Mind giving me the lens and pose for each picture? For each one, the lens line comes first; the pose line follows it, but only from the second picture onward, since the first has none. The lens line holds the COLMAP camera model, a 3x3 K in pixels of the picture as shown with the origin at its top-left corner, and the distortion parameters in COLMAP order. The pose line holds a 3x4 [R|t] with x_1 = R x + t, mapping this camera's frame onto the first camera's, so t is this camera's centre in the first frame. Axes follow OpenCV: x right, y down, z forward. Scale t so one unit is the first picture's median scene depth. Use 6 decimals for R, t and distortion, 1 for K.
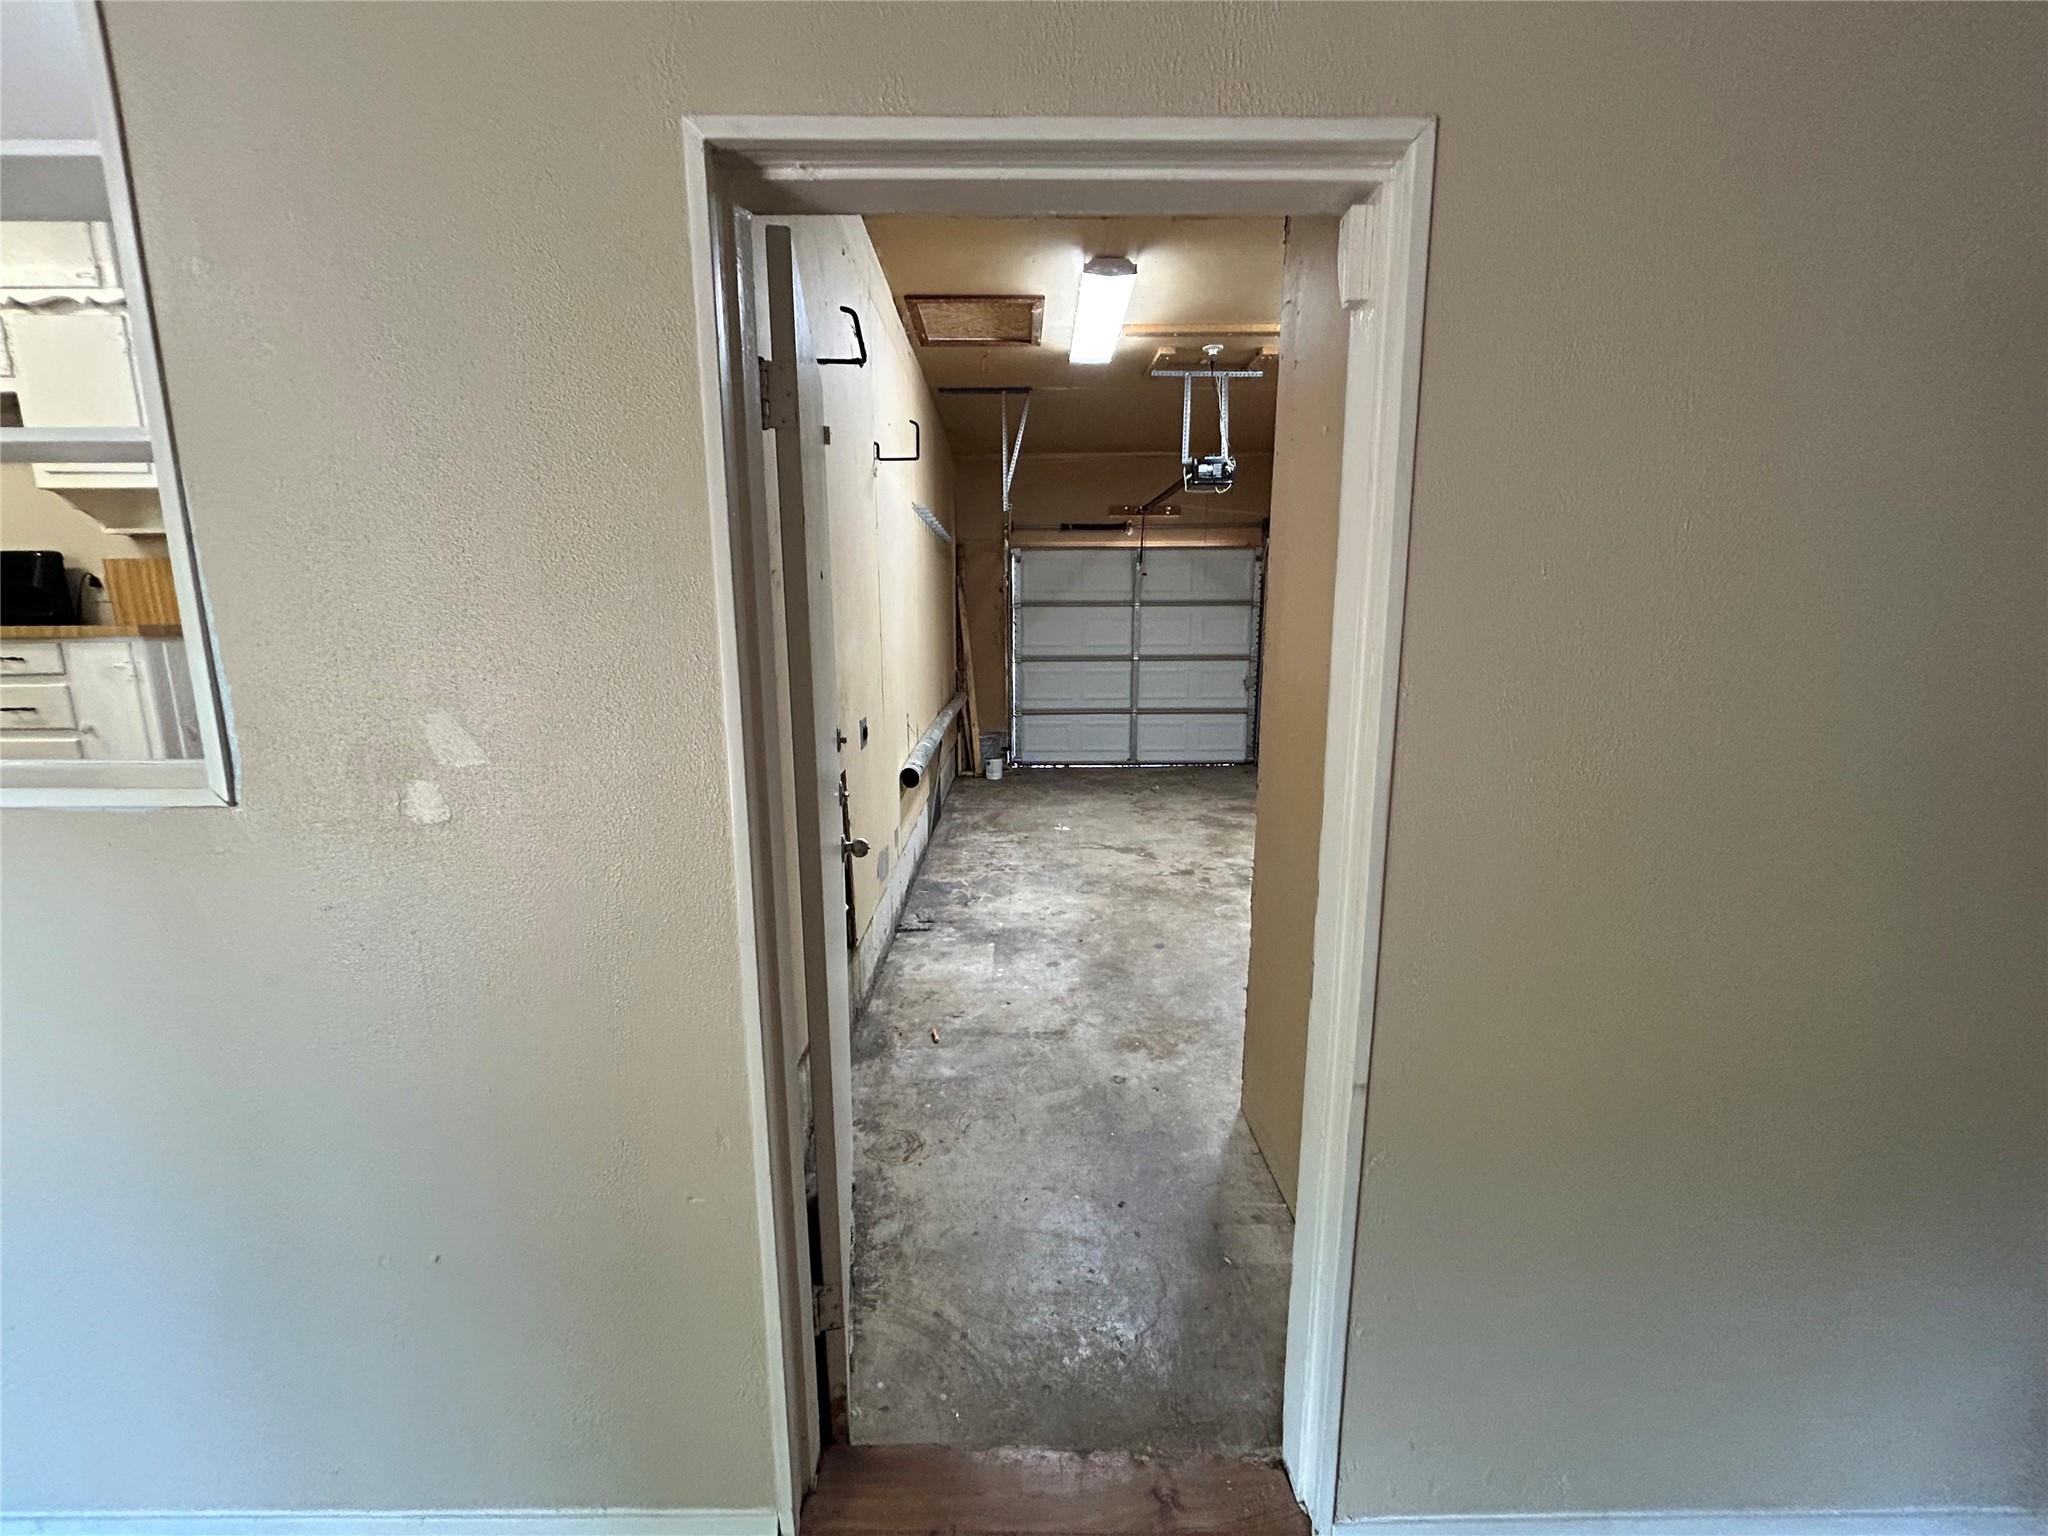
lens RADIAL K [[816.6, 0, 1021.1], [0, 816.6, 769.7], [0, 0, 1]] dist [-0.000120, -0.000205]
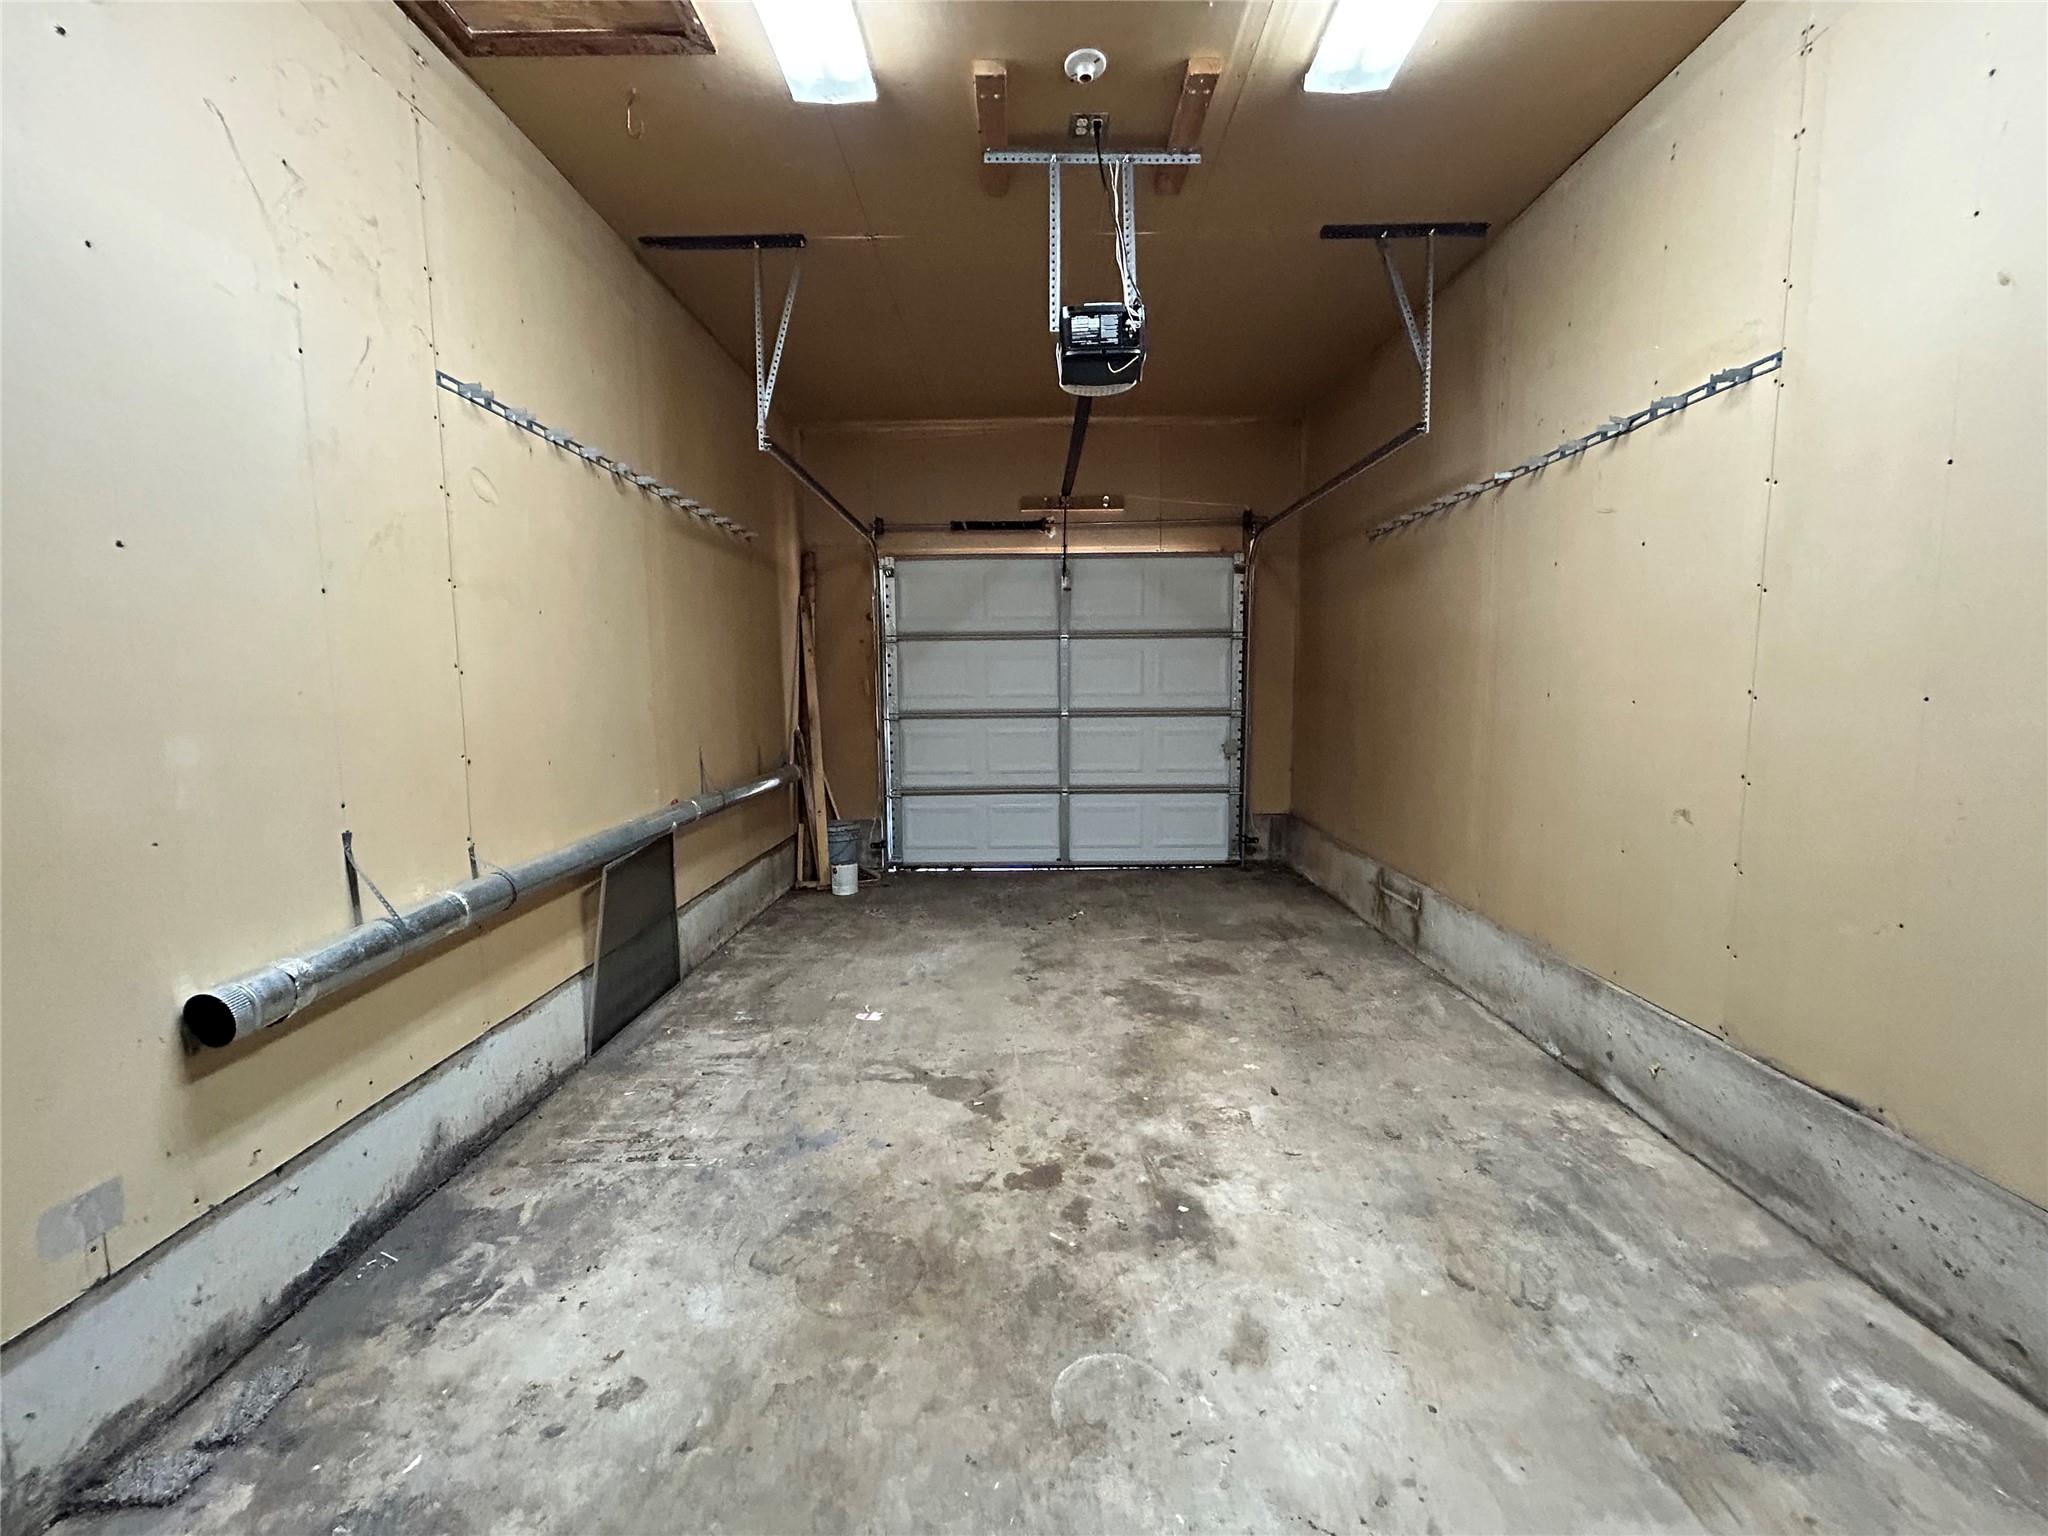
lens RADIAL K [[816.3, 0, 1024.0], [0, 816.3, 768.0], [0, 0, 1]] dist [-0.003360, -0.000730]
pose [[0.999871, -0.003792, -0.015634, 0.123765], [0.002559, 0.996939, -0.078138, -0.038875], [0.015883, 0.078088, 0.996820, 0.333207]]
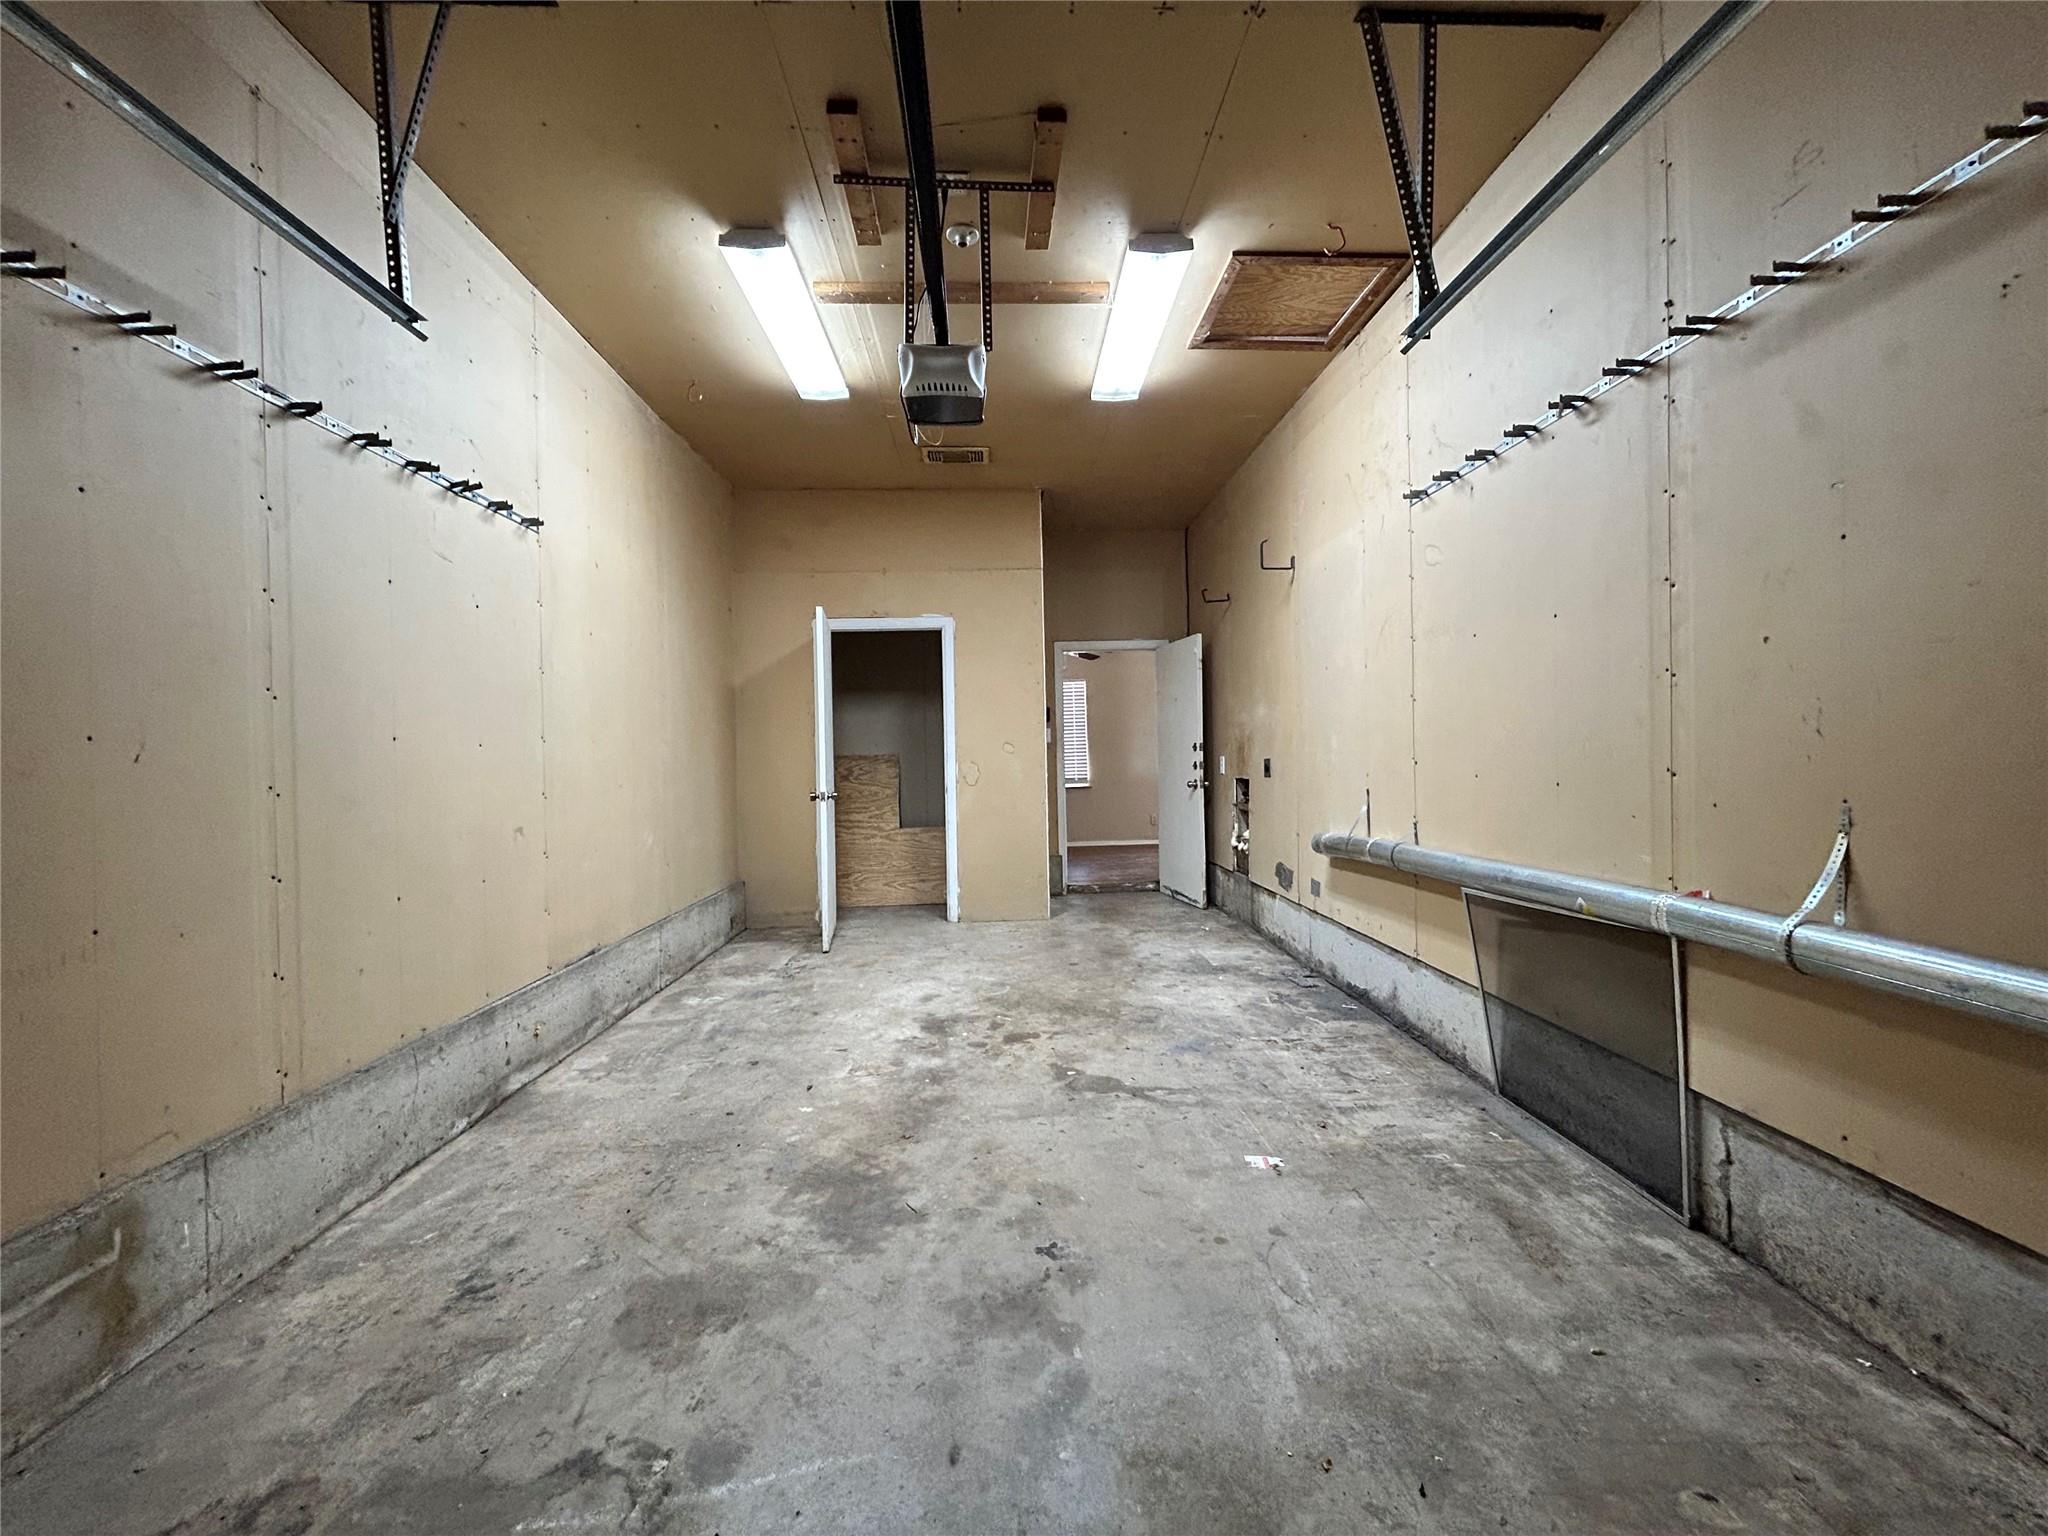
lens RADIAL K [[816.3, 0, 1024.0], [0, 816.3, 768.0], [0, 0, 1]] dist [-0.003360, -0.000730]
pose [[-0.999086, 0.023719, -0.035574, 0.132865], [0.016162, 0.979791, 0.199371, -0.146536], [0.039584, 0.198613, -0.979278, 1.013526]]
